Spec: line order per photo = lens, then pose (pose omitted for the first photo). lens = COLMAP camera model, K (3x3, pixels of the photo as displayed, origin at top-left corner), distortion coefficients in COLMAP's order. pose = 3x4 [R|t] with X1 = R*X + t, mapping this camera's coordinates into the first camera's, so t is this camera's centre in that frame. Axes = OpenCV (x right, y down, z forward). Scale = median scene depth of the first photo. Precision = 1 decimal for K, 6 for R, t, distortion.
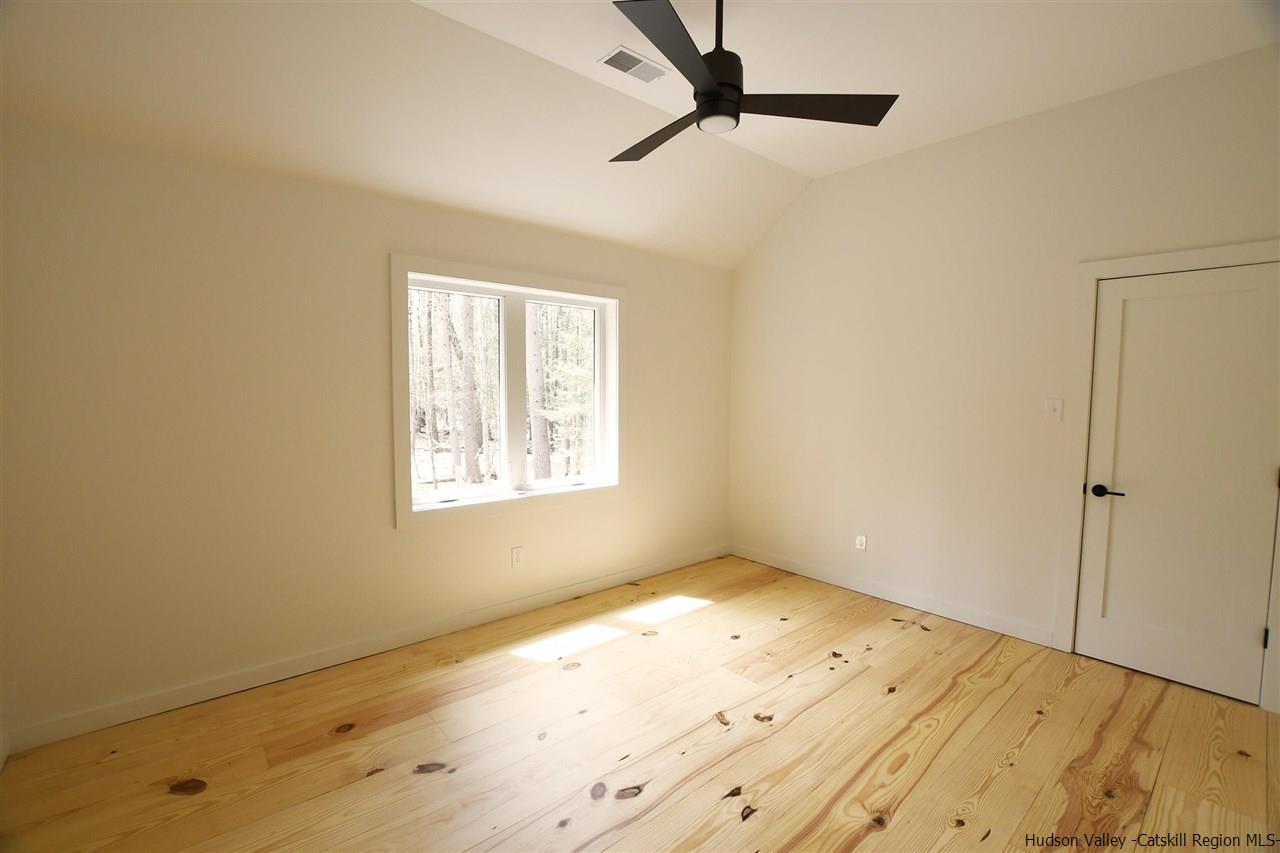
lens RADIAL K [[564.2, 0, 633.2], [0, 564.2, 425.3], [0, 0, 1]] dist [-0.022933, 0.000956]
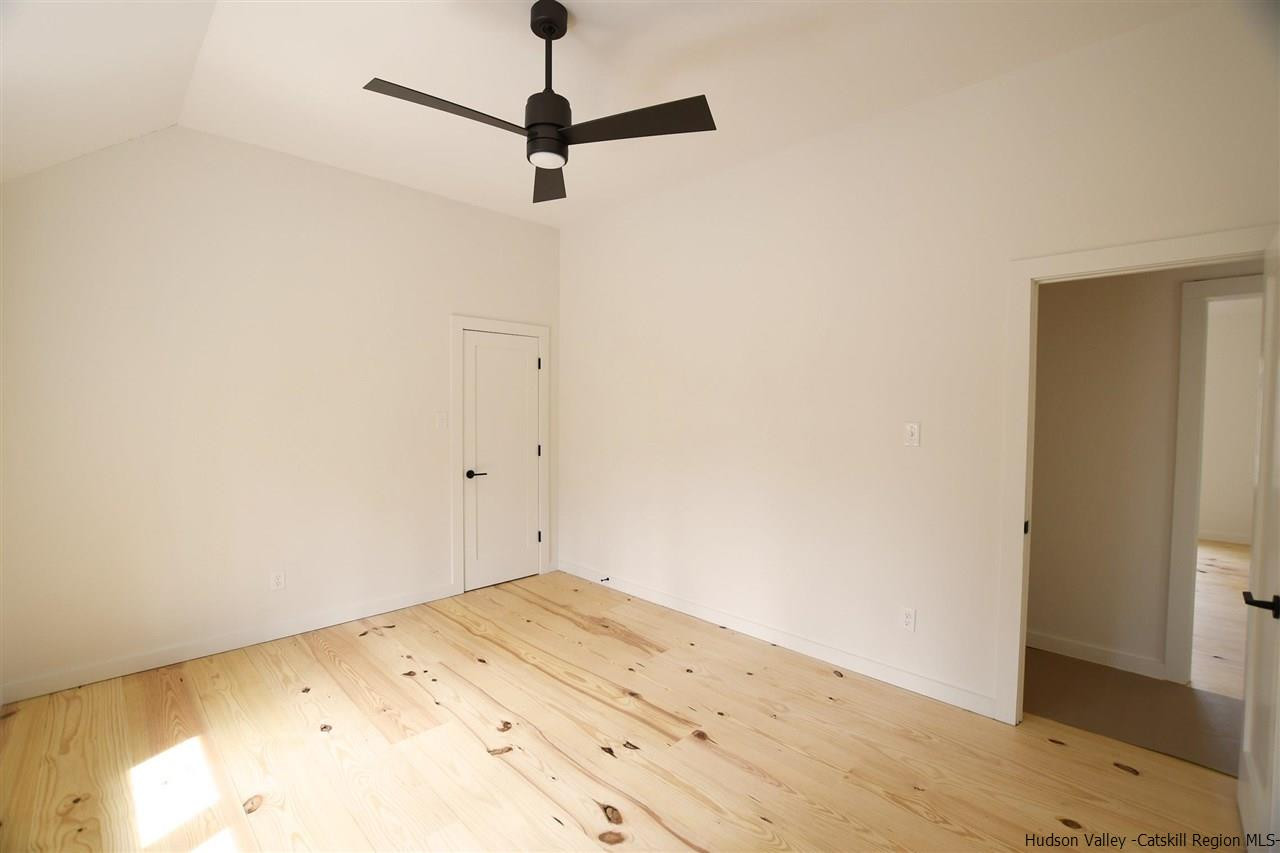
lens RADIAL K [[564.2, 0, 633.2], [0, 564.2, 425.3], [0, 0, 1]] dist [-0.022933, 0.000956]
pose [[-0.071571, -0.047384, 0.996309, -0.725210], [0.059242, 0.996906, 0.051668, -0.068384], [-0.995675, 0.062721, -0.068542, 0.731517]]
